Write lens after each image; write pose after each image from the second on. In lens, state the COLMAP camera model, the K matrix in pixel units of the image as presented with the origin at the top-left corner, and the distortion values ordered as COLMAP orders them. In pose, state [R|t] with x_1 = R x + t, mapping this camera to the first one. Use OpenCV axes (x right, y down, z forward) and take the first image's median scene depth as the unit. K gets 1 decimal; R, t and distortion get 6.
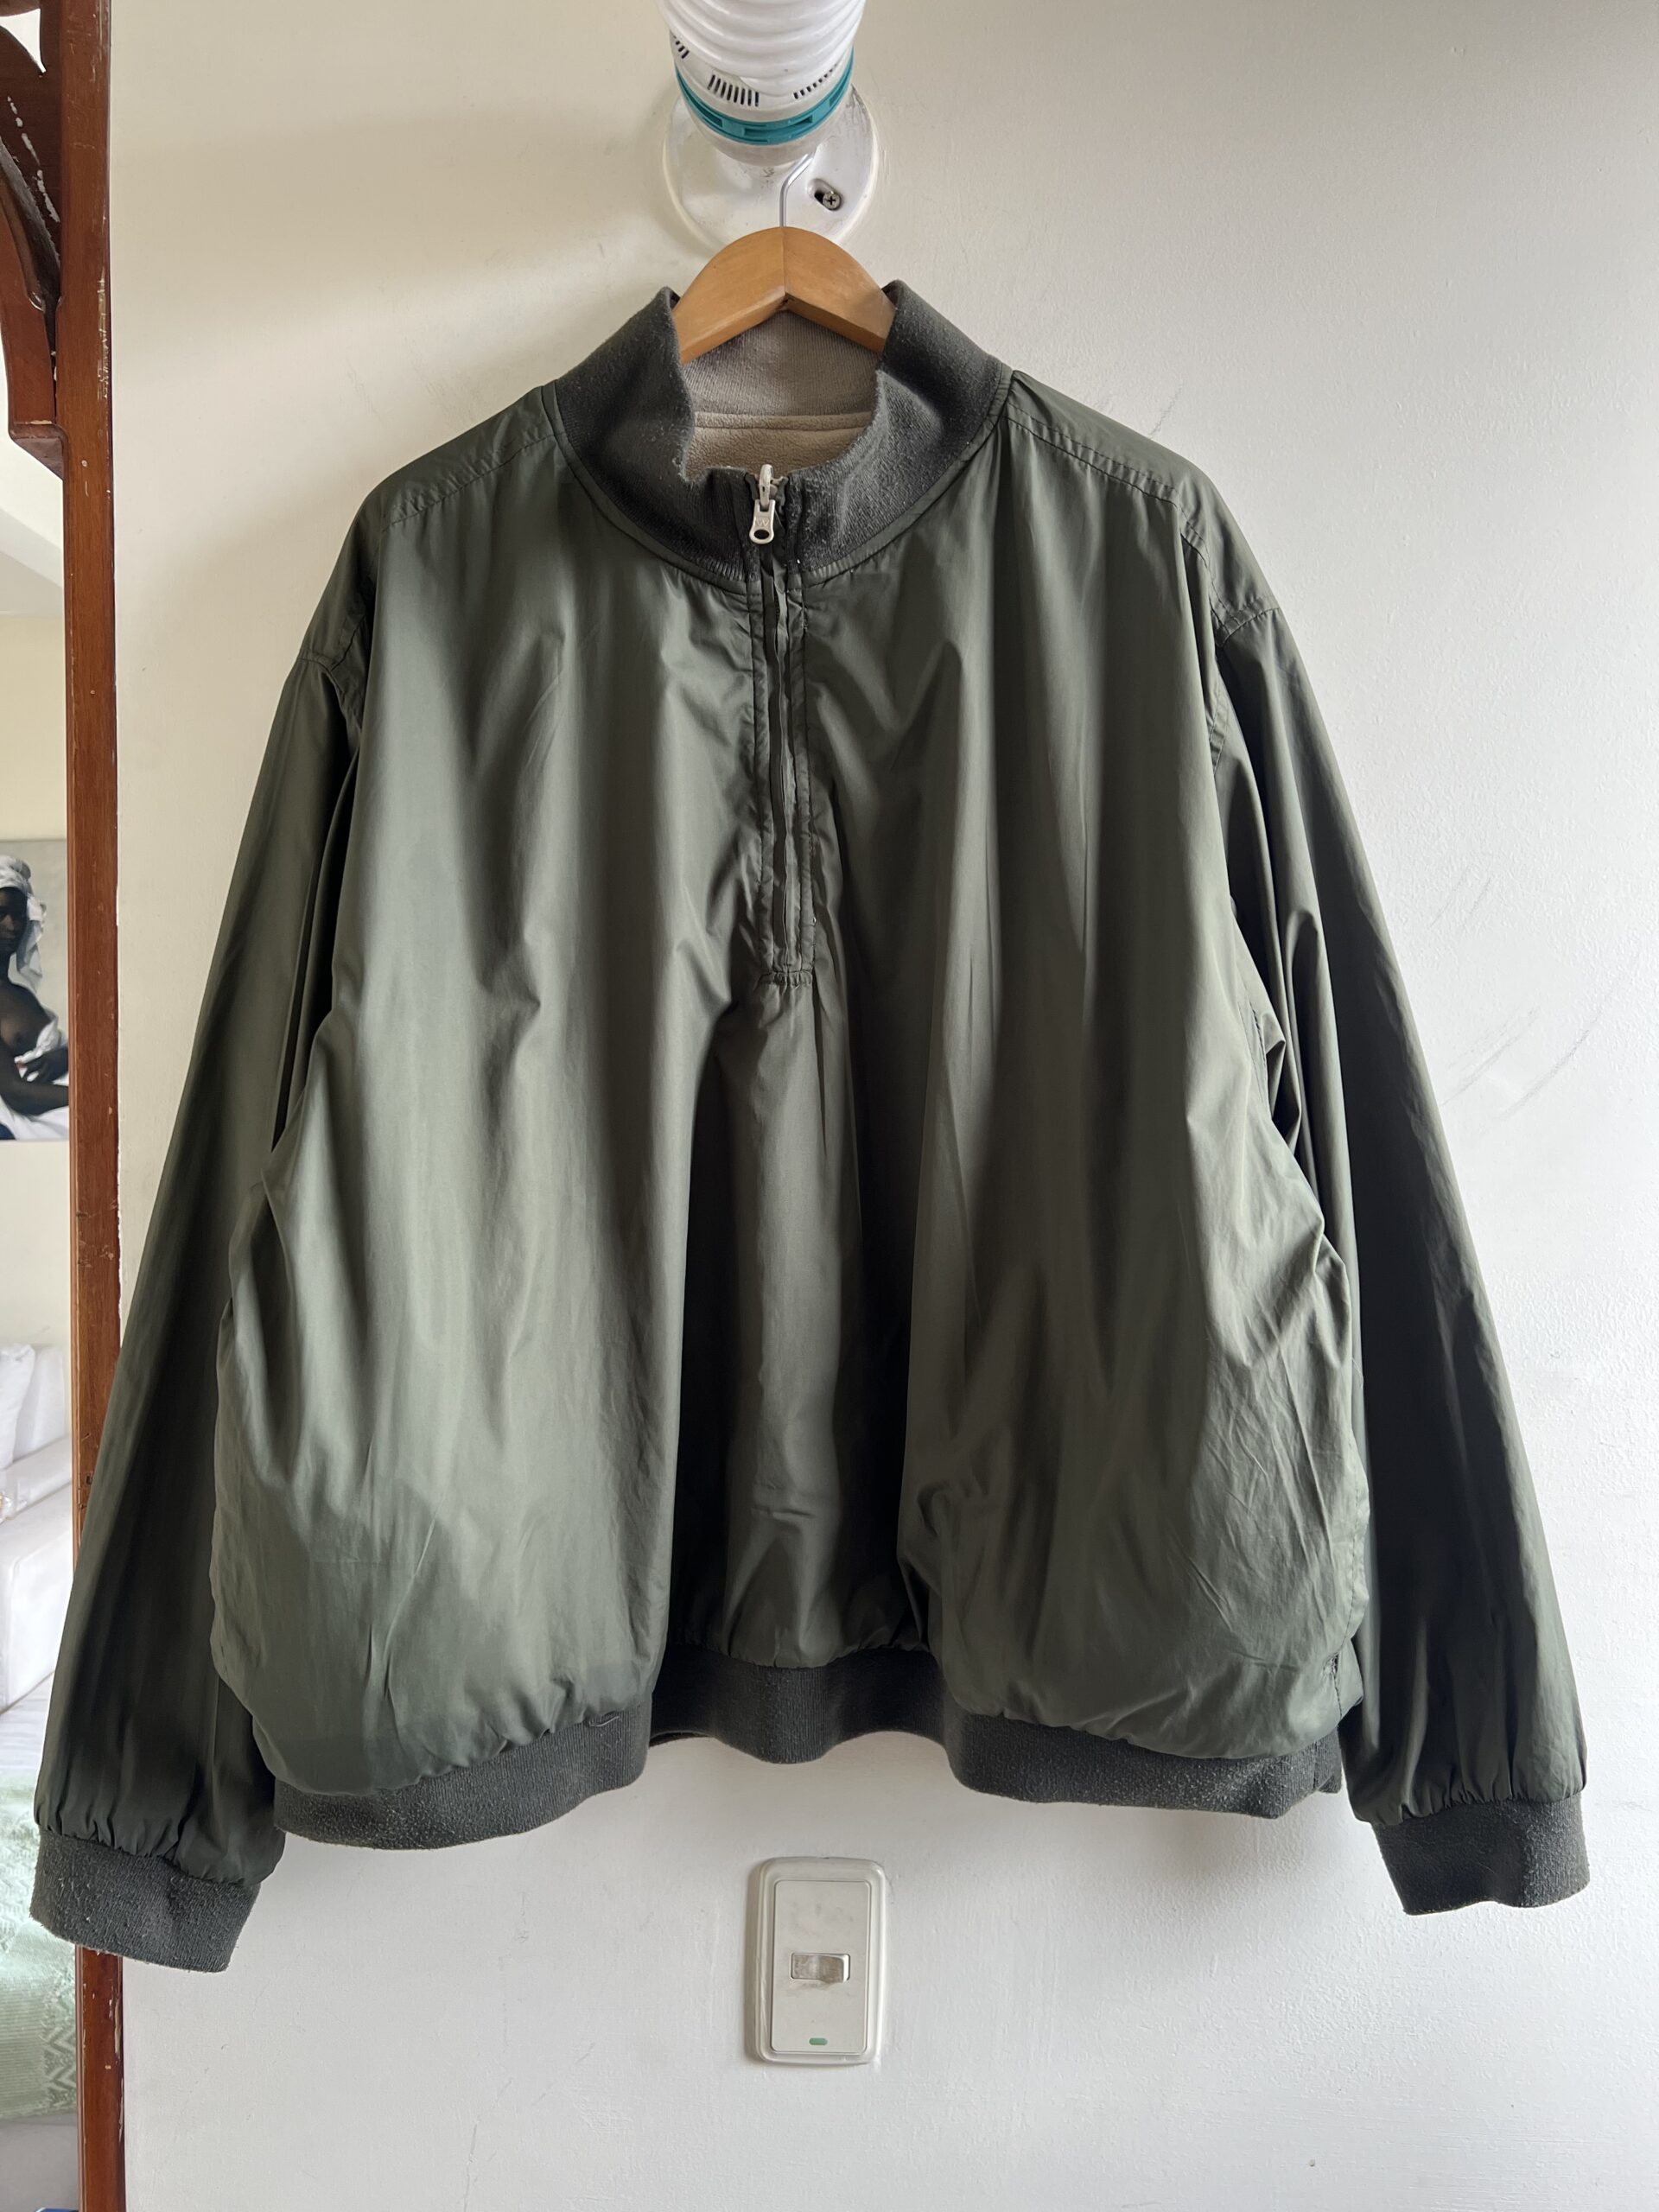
lens RADIAL K [[1643.4, 0, 829.6], [0, 1643.4, 1124.5], [0, 0, 1]] dist [0.036651, -0.047875]
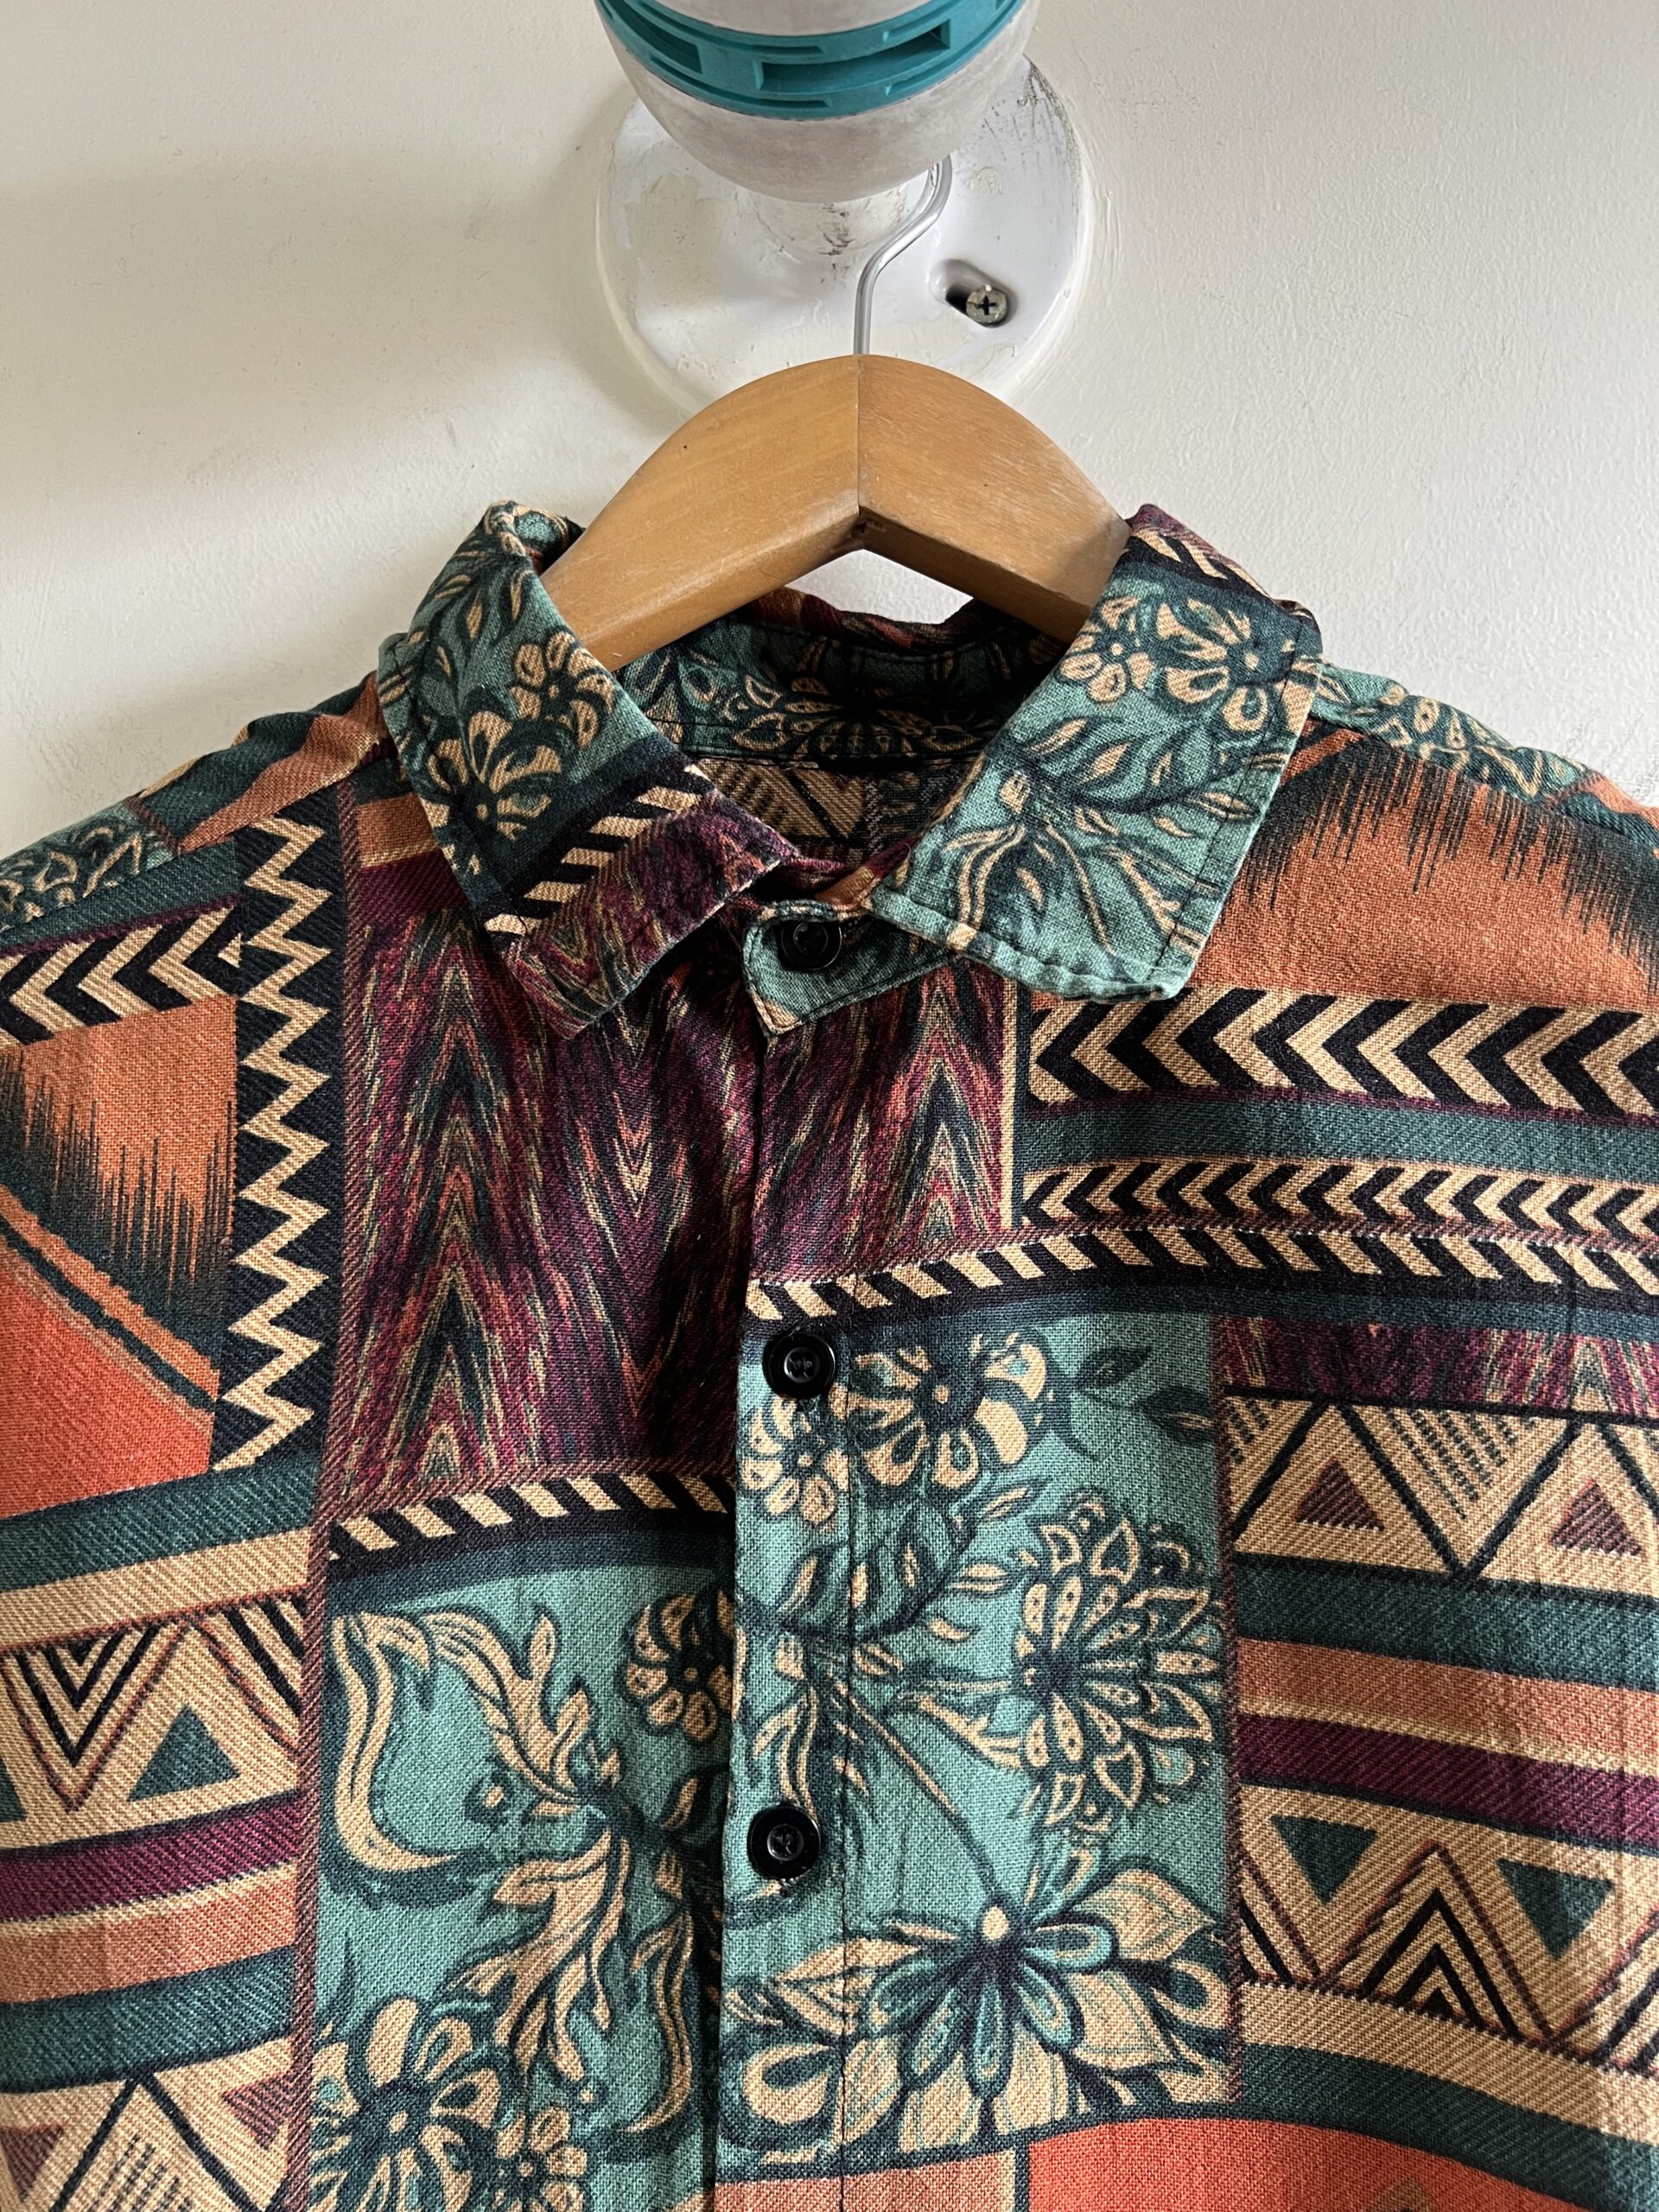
lens RADIAL K [[1641.9, 0, 900.0], [0, 1641.9, 1076.5], [0, 0, 1]] dist [0.030687, -0.043510]
pose [[0.998248, -0.018104, -0.056335, -0.000705], [0.008278, 0.985410, -0.169995, -0.294416], [0.058591, 0.169231, 0.983833, 0.619701]]
